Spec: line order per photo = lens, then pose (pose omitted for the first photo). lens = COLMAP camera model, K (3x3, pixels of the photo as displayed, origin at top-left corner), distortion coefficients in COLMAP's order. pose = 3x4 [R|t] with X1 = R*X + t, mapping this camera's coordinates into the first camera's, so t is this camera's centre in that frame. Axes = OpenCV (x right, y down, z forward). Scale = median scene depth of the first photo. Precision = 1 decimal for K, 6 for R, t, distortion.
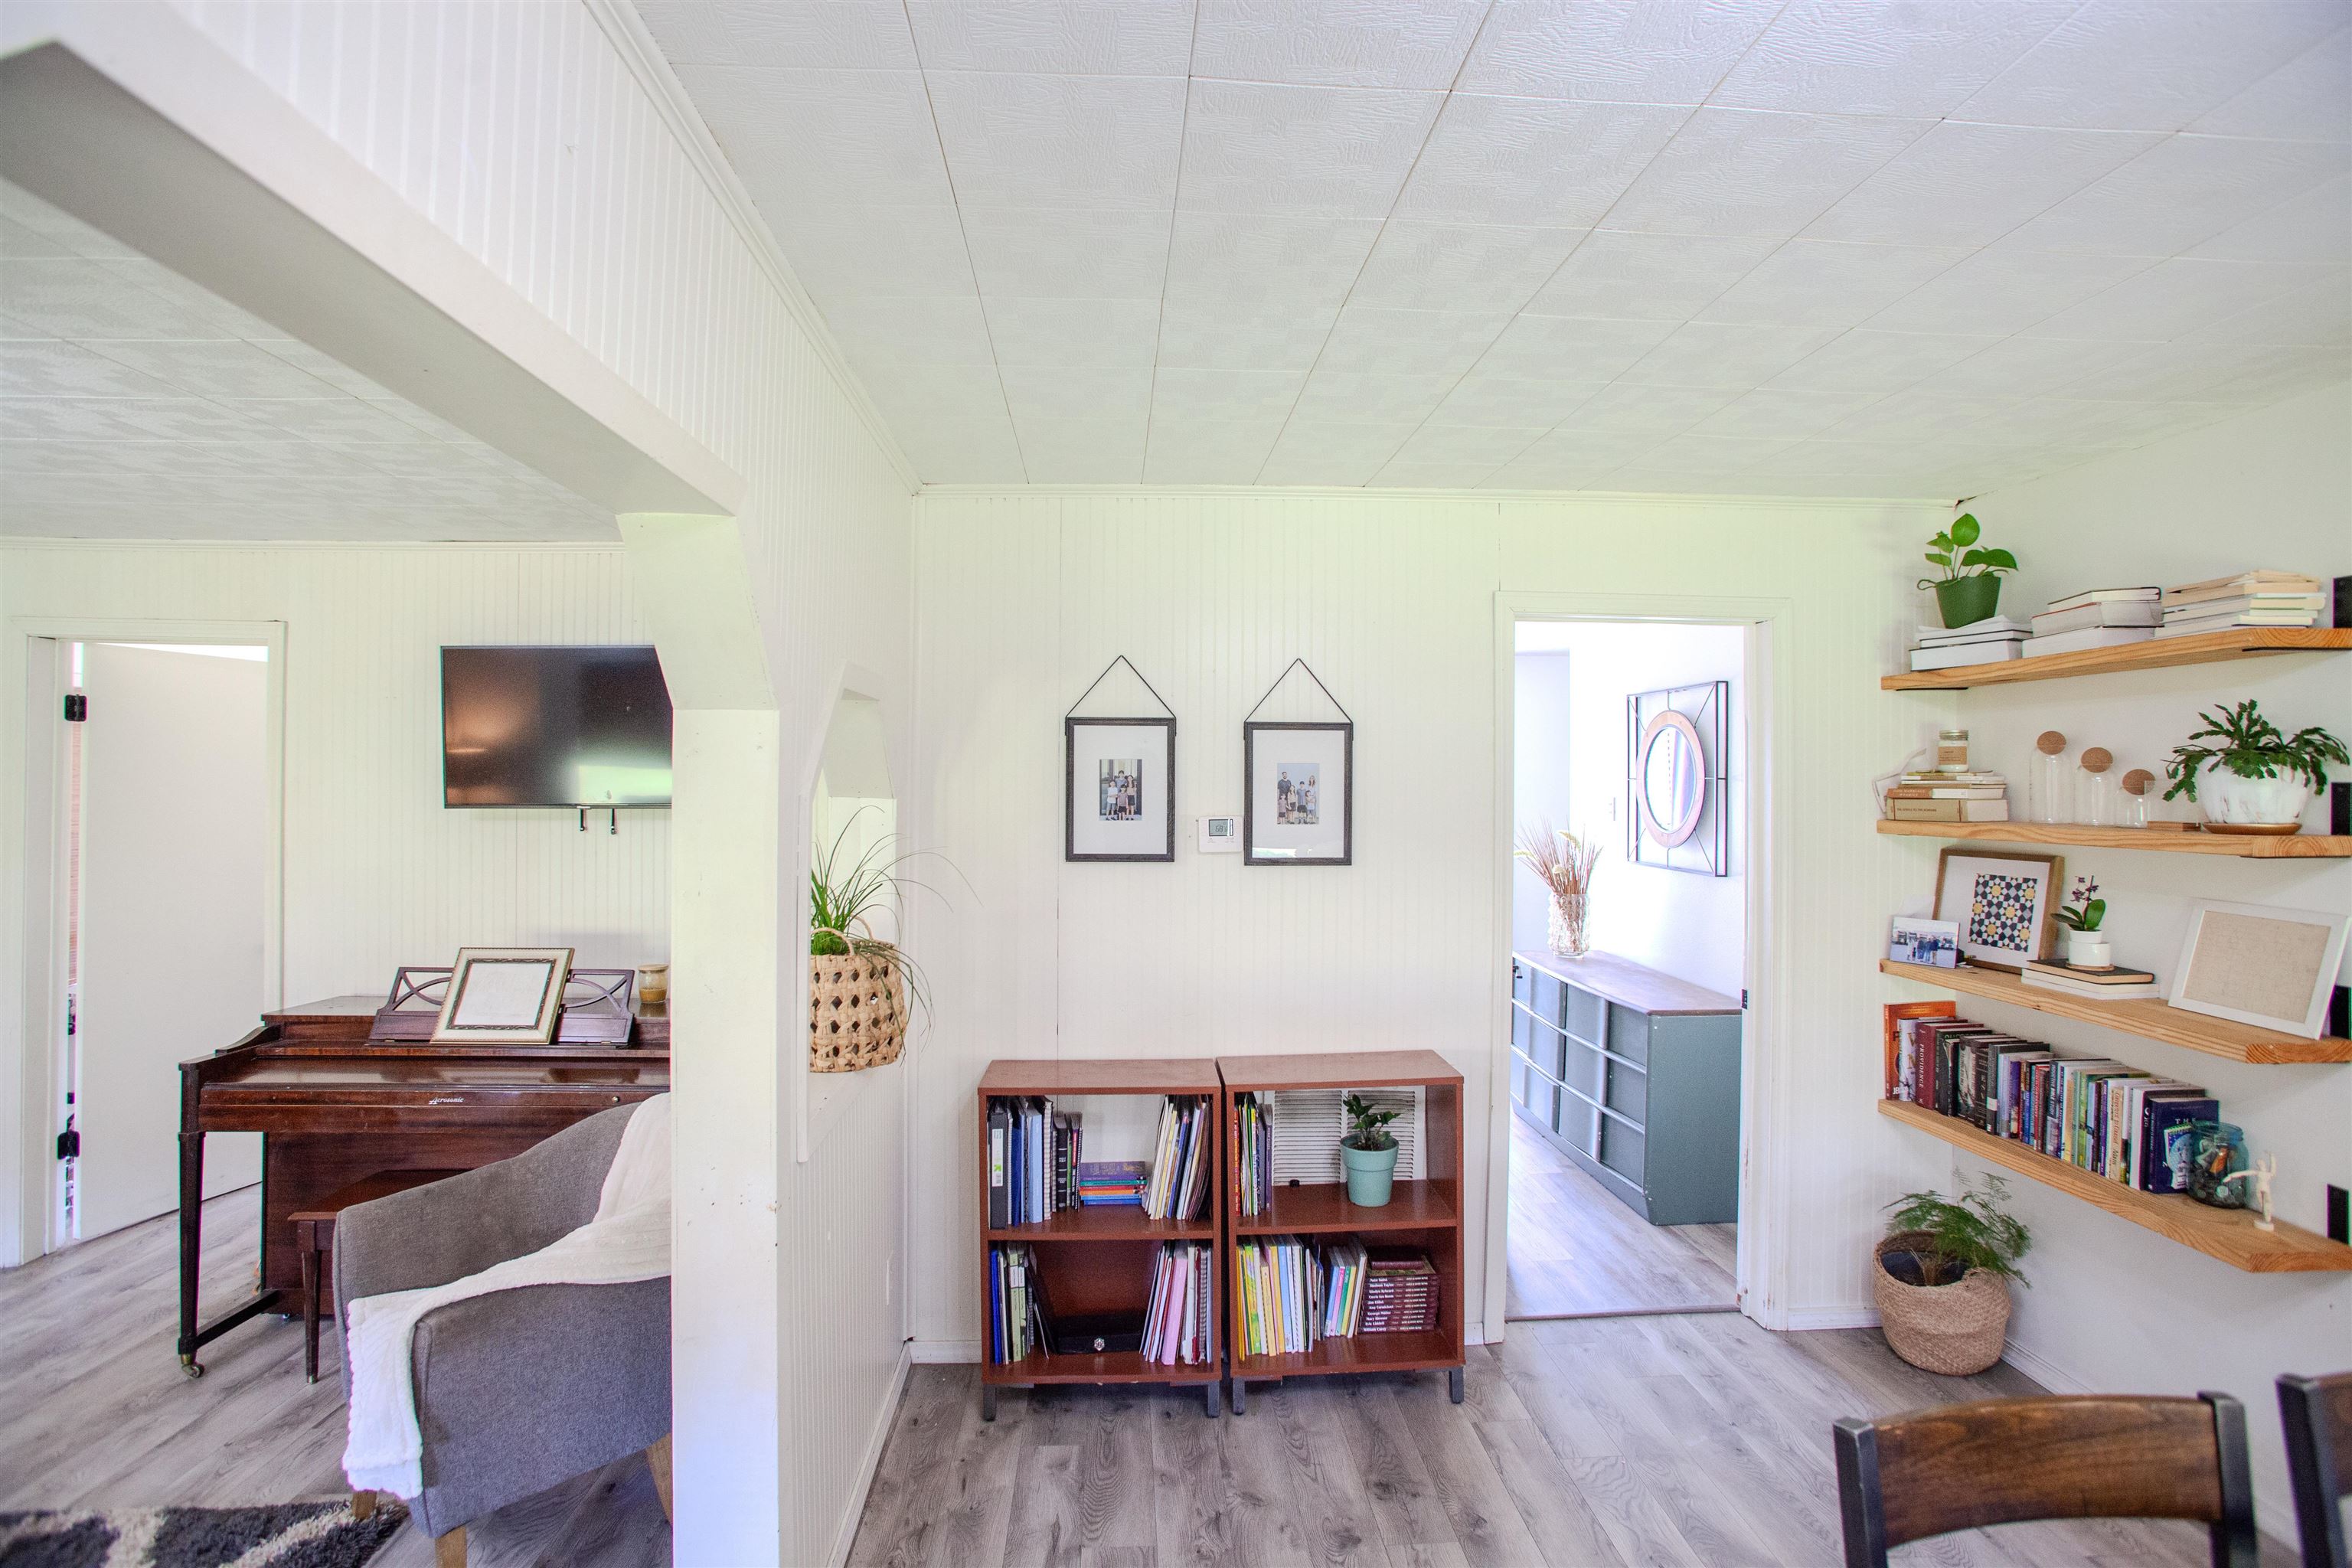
lens RADIAL K [[1151.4, 0, 1183.8], [0, 1151.4, 779.9], [0, 0, 1]] dist [-0.028818, 0.010140]
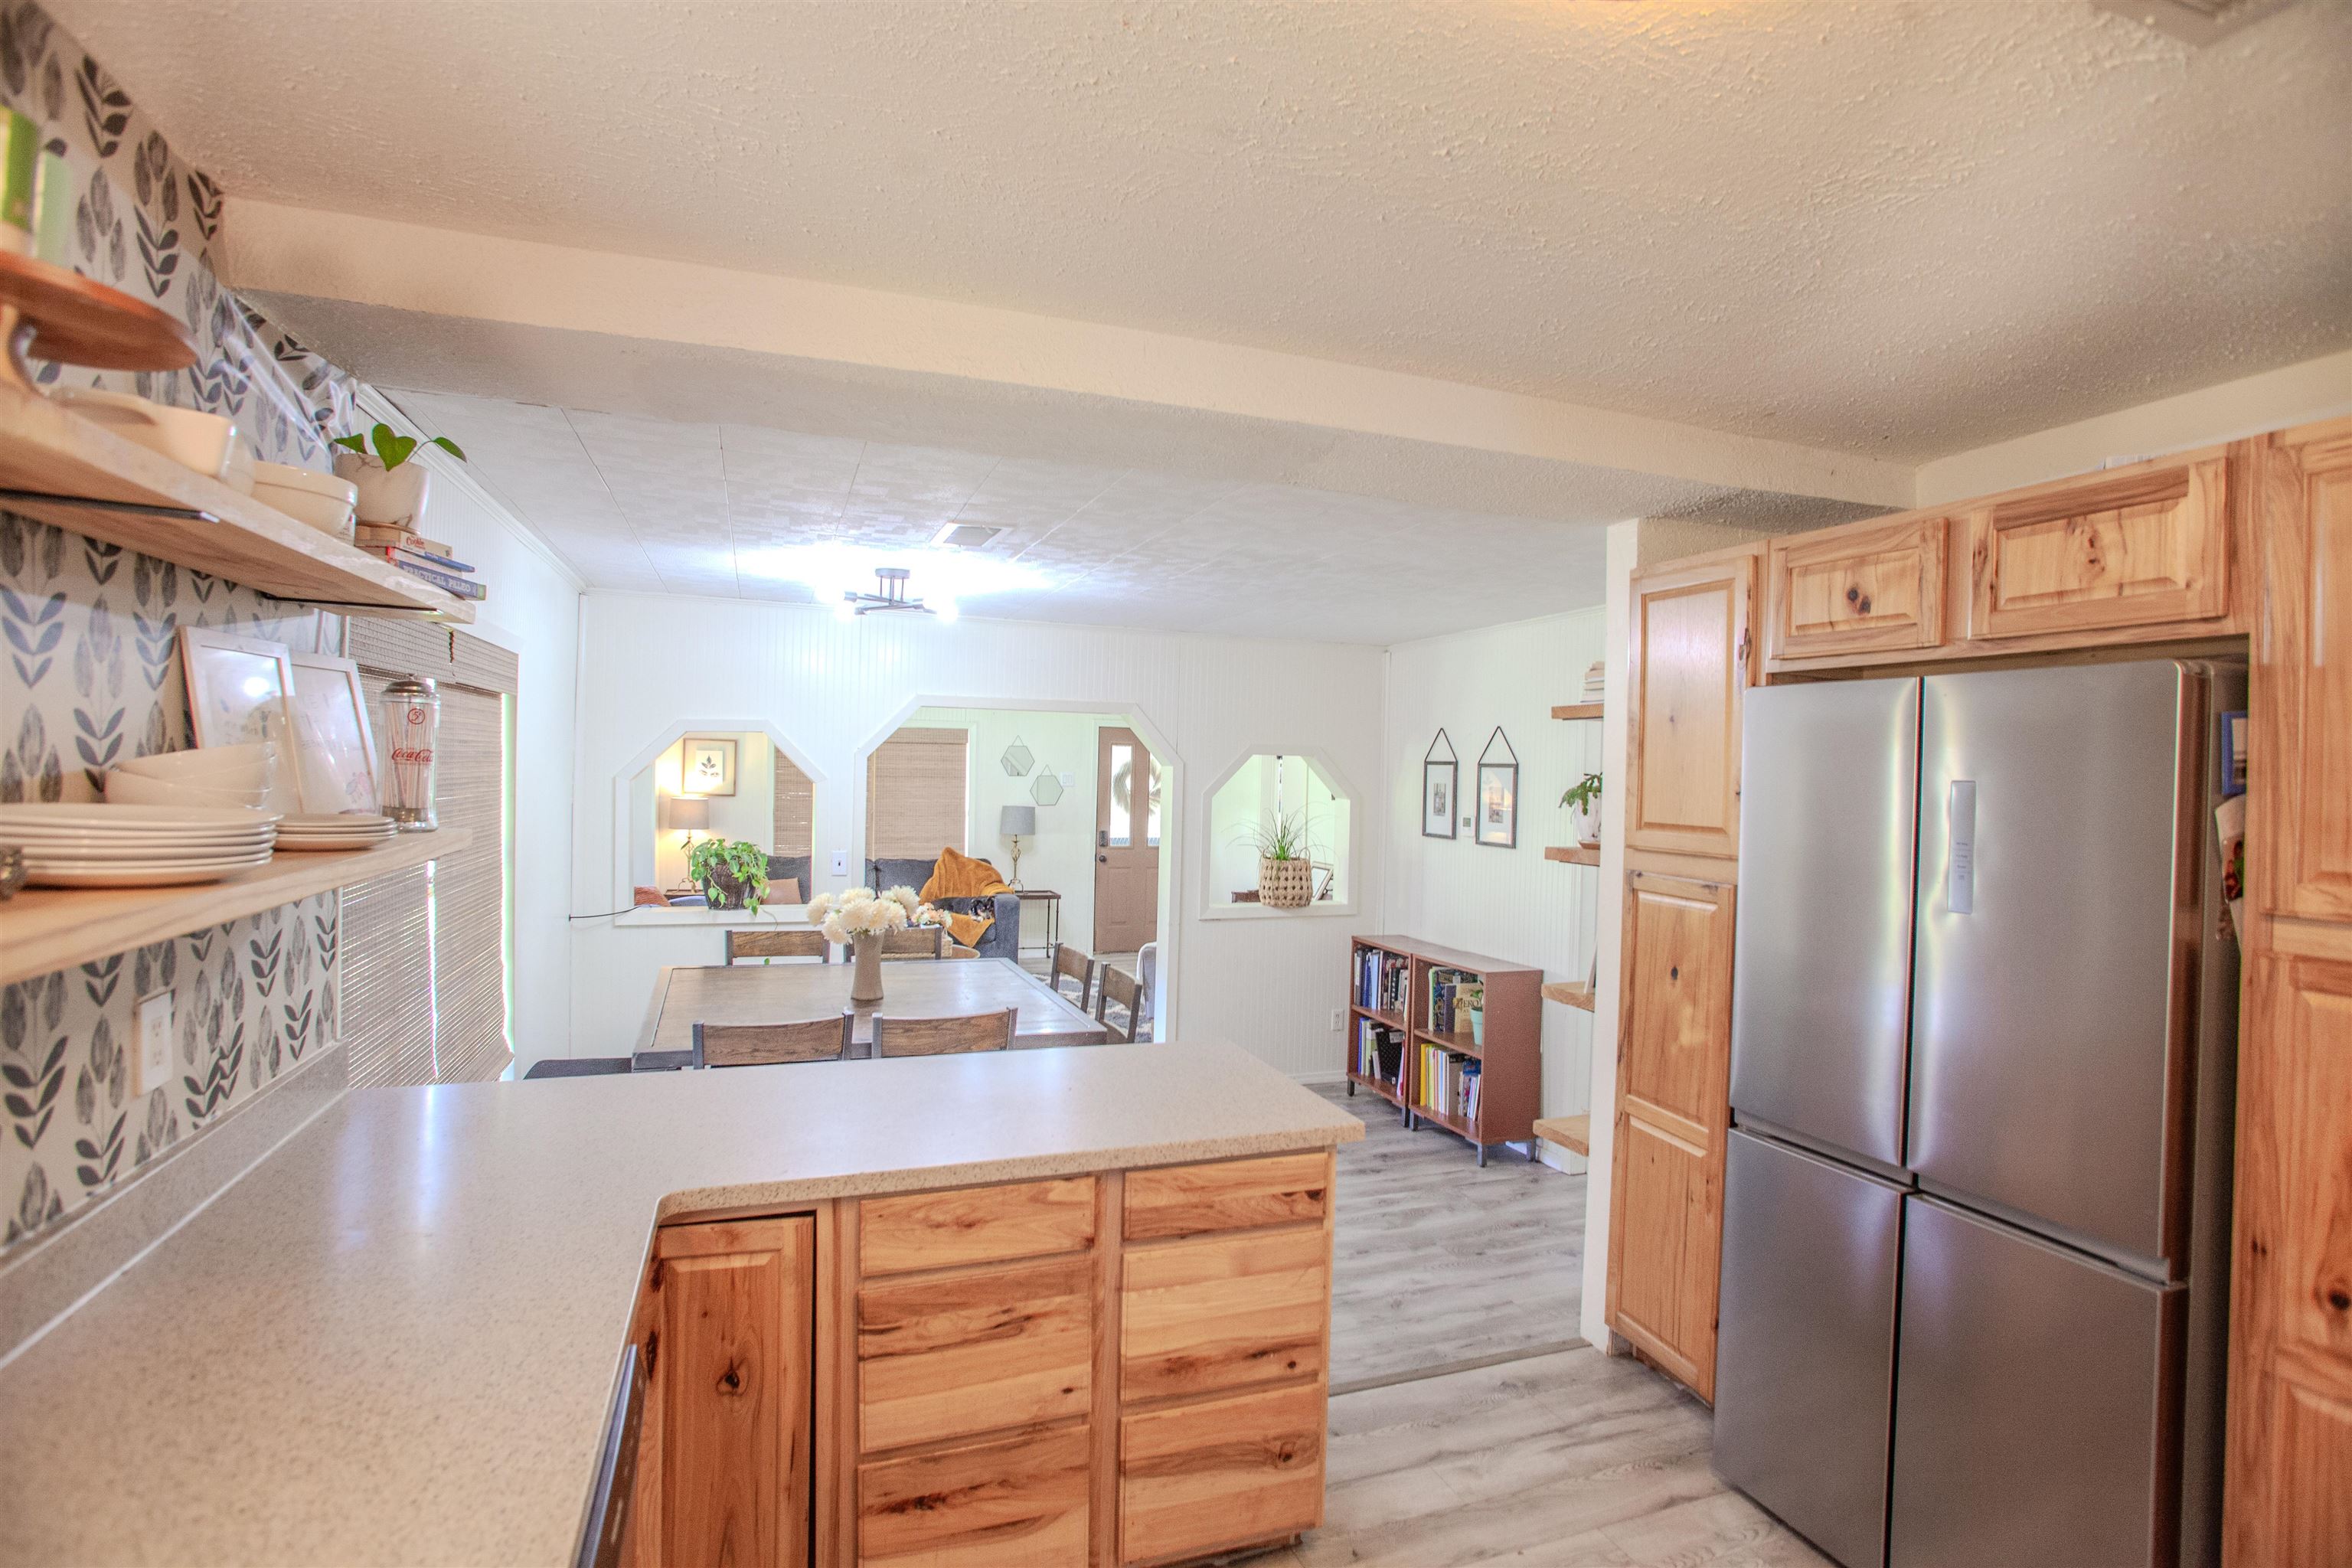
lens RADIAL K [[1151.4, 0, 1184.5], [0, 1151.4, 784.8], [0, 0, 1]] dist [-0.028818, 0.010140]
pose [[0.294258, 0.017004, -0.955575, 2.856263], [-0.021272, 0.999711, 0.011239, -0.049250], [0.955489, 0.017020, 0.294534, 0.115452]]
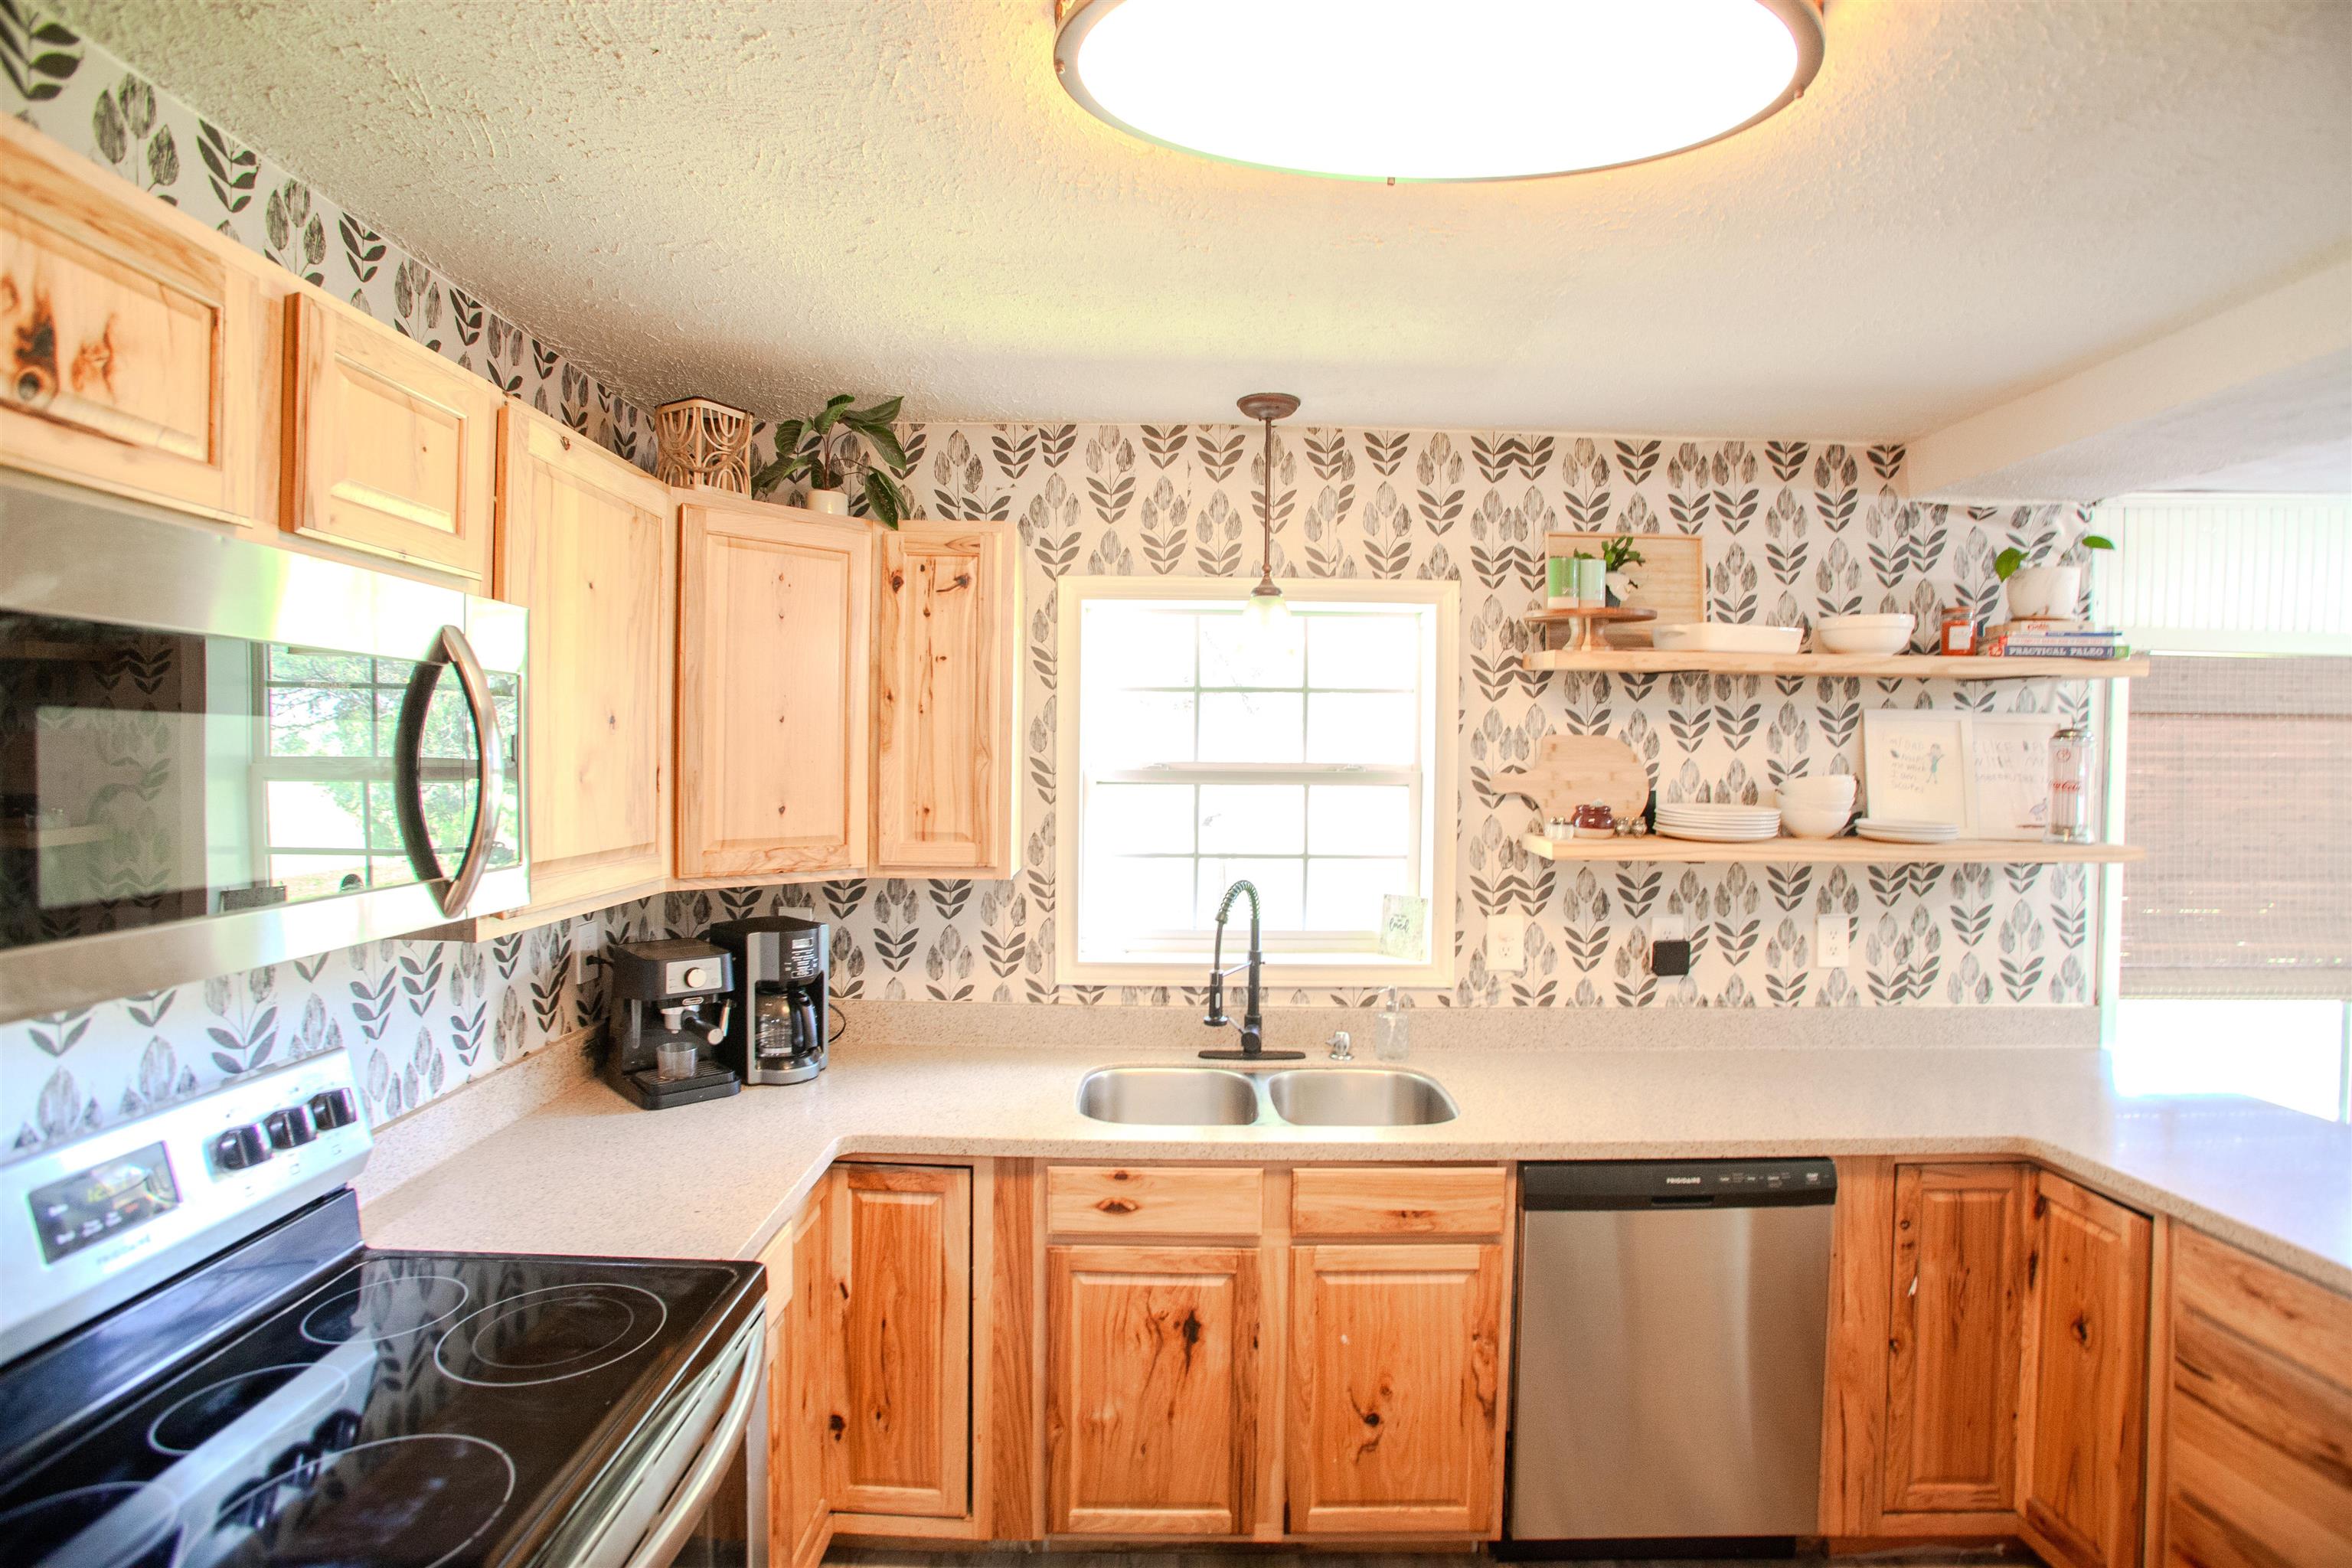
lens RADIAL K [[1151.4, 0, 1175.7], [0, 1151.4, 762.7], [0, 0, 1]] dist [-0.028818, 0.010140]
pose [[-0.999611, -0.018546, 0.020841, 2.672408], [-0.018457, 0.999820, 0.004447, -0.063909], [-0.020920, 0.004060, -0.999773, 1.264821]]
